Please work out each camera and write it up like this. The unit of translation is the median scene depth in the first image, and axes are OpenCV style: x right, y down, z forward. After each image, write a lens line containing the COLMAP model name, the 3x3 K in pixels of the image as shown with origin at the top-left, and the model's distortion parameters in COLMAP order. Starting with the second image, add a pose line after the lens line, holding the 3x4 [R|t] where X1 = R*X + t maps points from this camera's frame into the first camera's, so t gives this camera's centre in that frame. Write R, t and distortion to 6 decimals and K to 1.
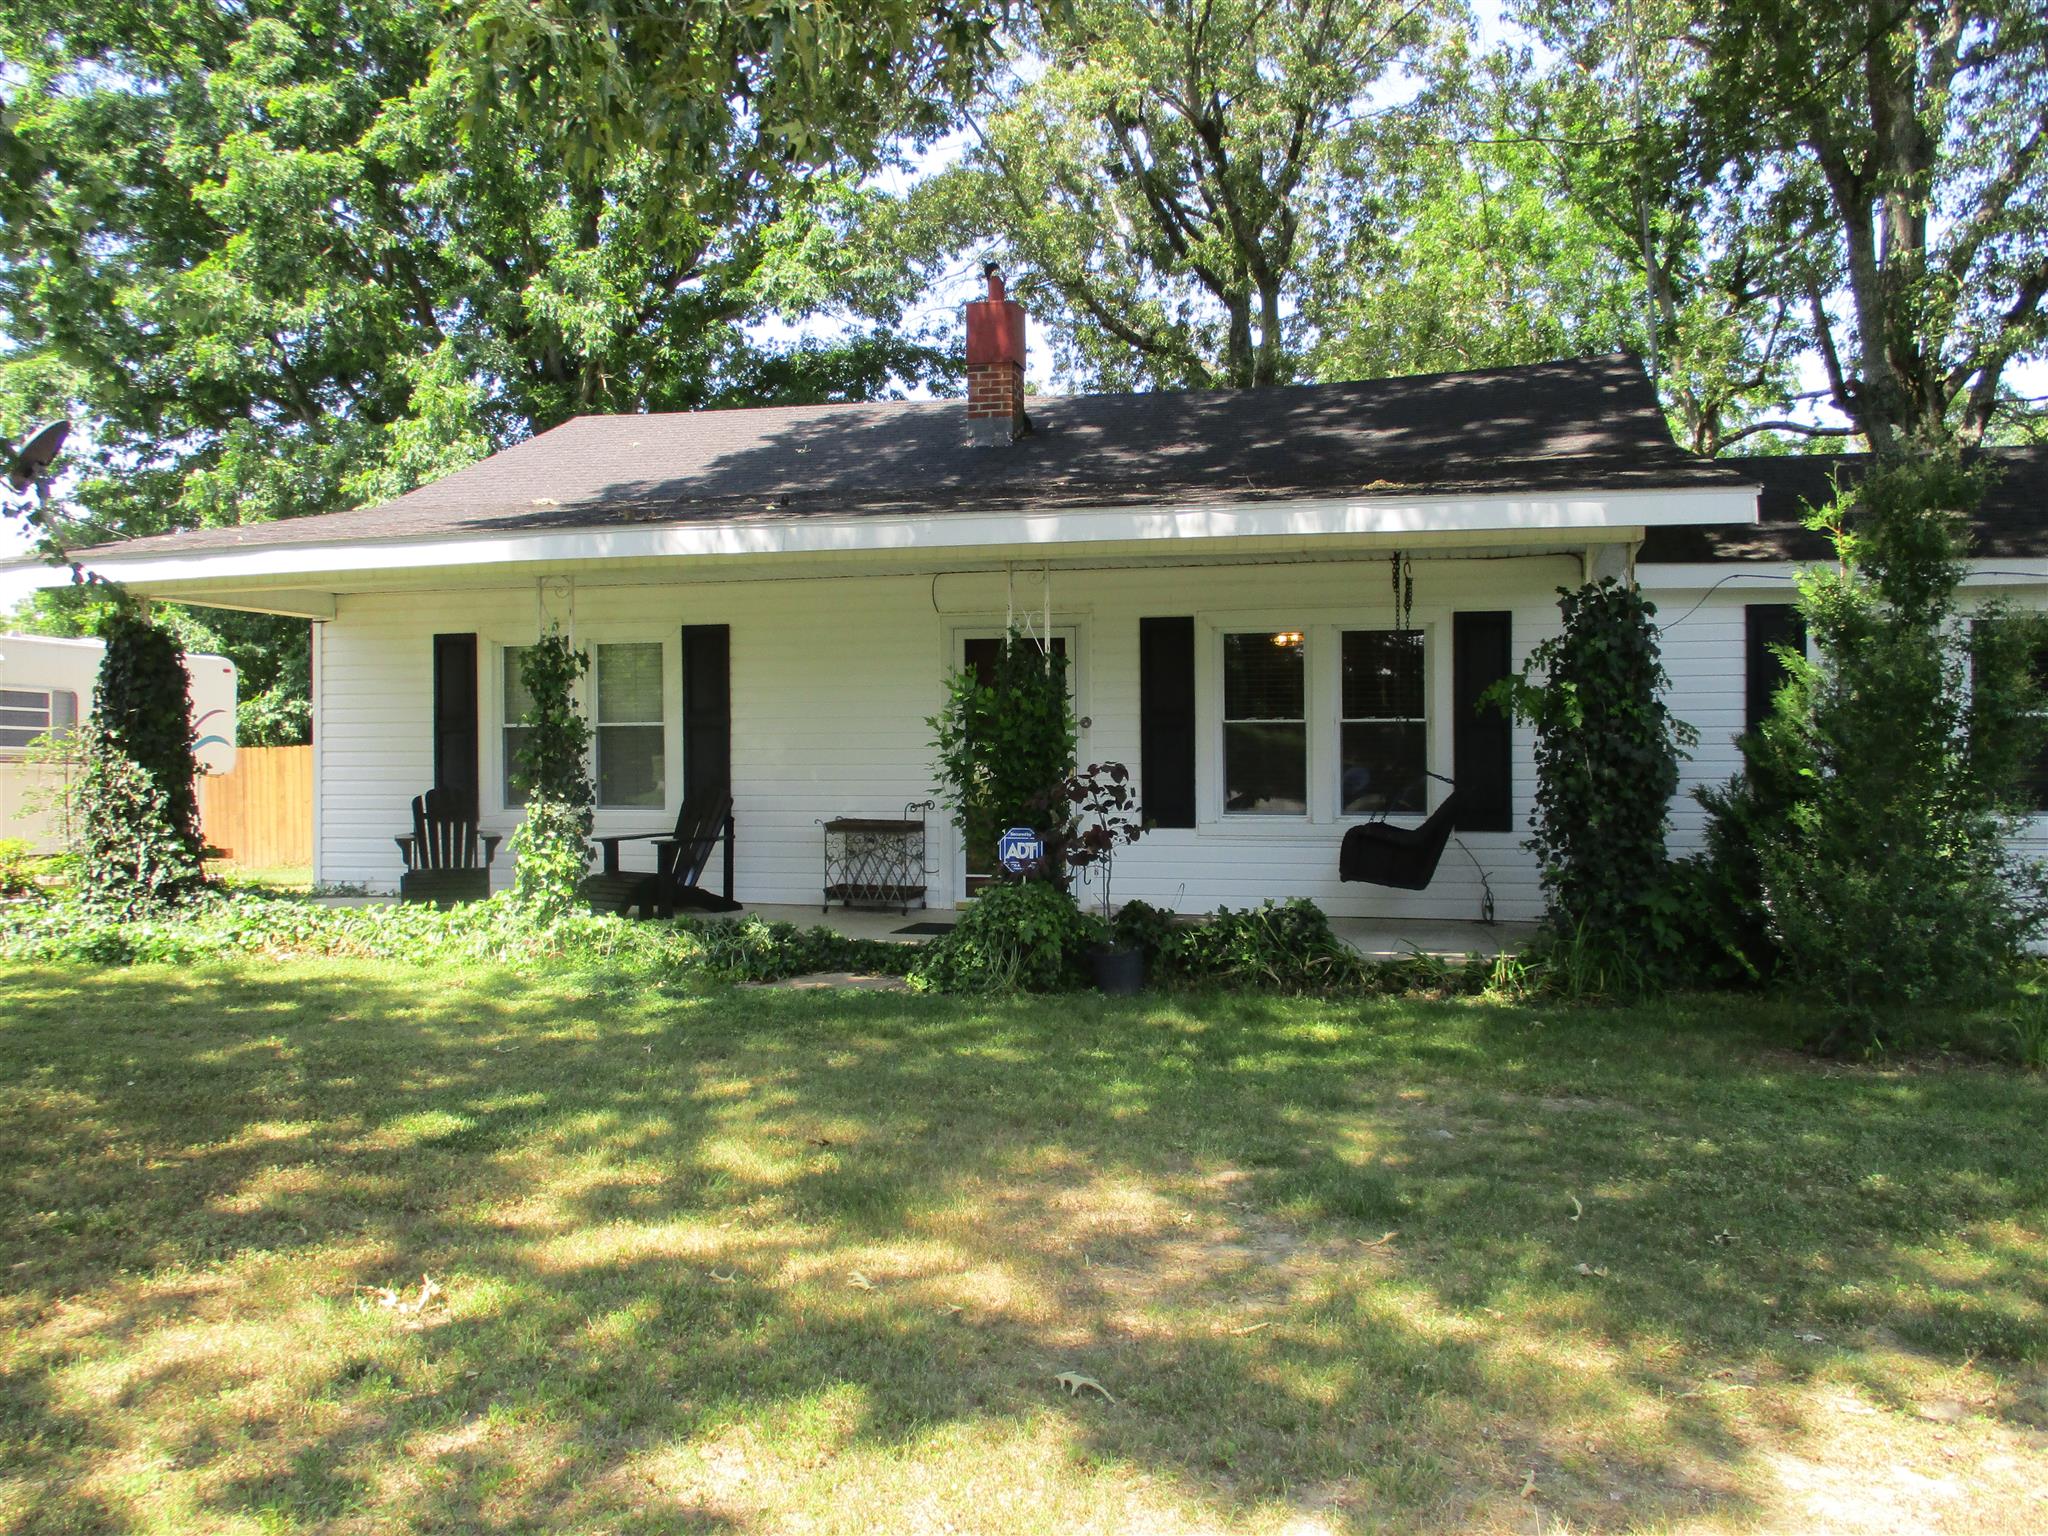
lens RADIAL K [[1714.9, 0, 1028.0], [0, 1714.9, 778.6], [0, 0, 1]] dist [-0.014969, -0.008363]
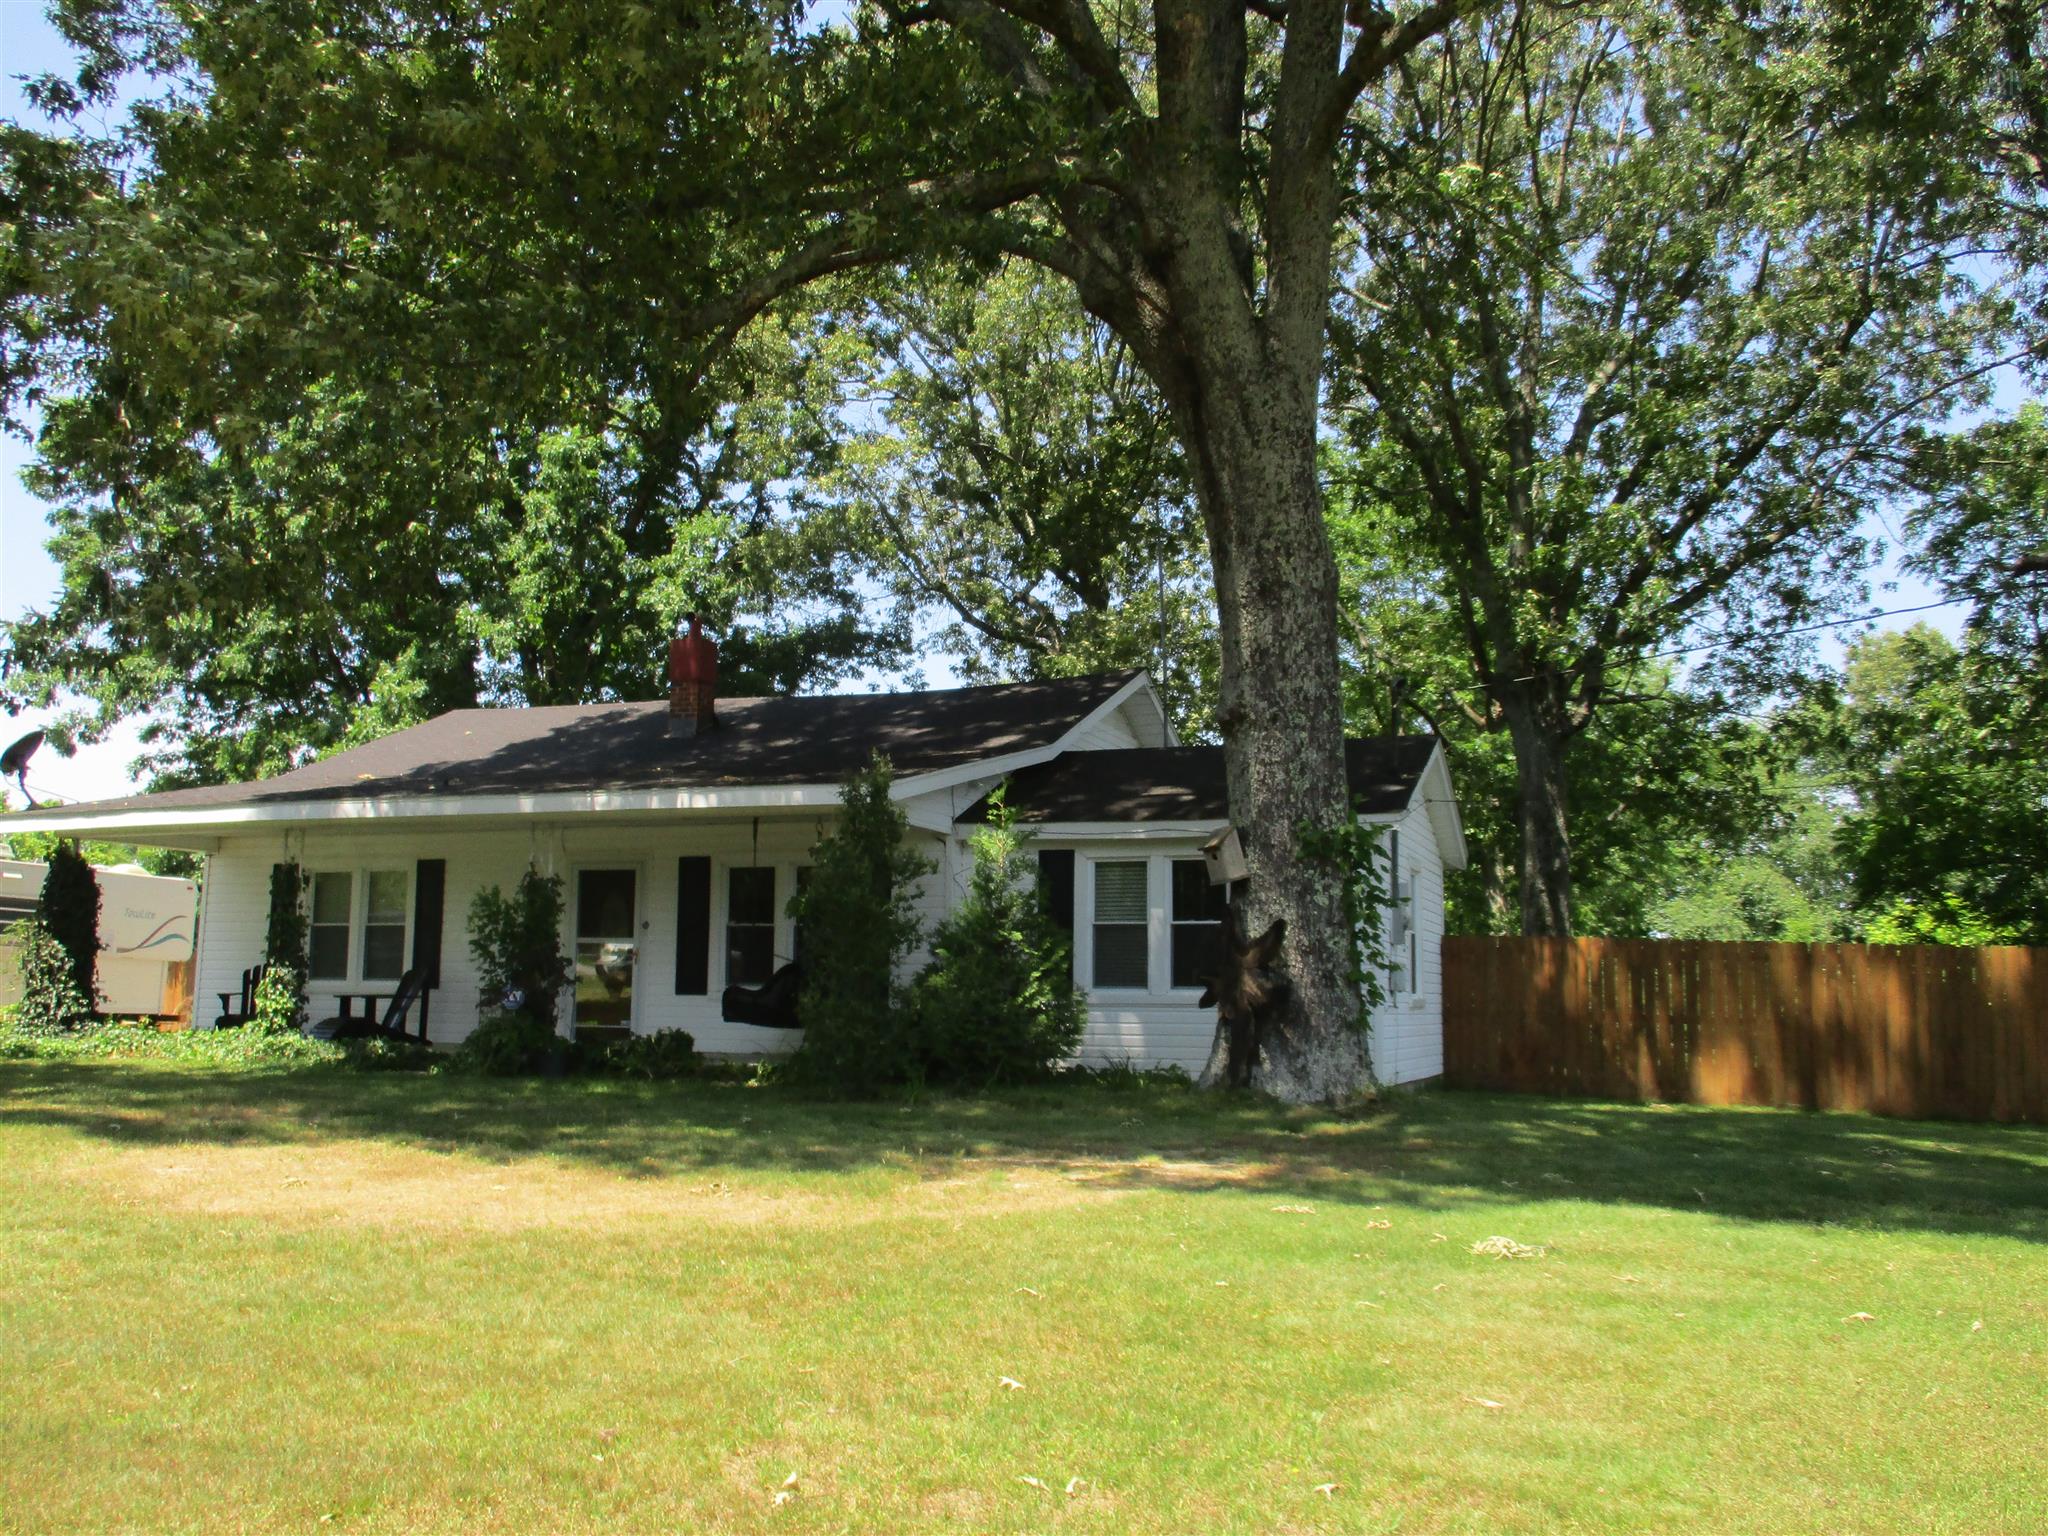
lens RADIAL K [[1714.9, 0, 1021.6], [0, 1714.9, 754.9], [0, 0, 1]] dist [-0.014969, -0.008363]
pose [[0.995051, 0.001195, -0.099363, 0.539906], [-0.016206, 0.988492, -0.150402, 0.043842], [0.098039, 0.151267, 0.983619, -0.519988]]
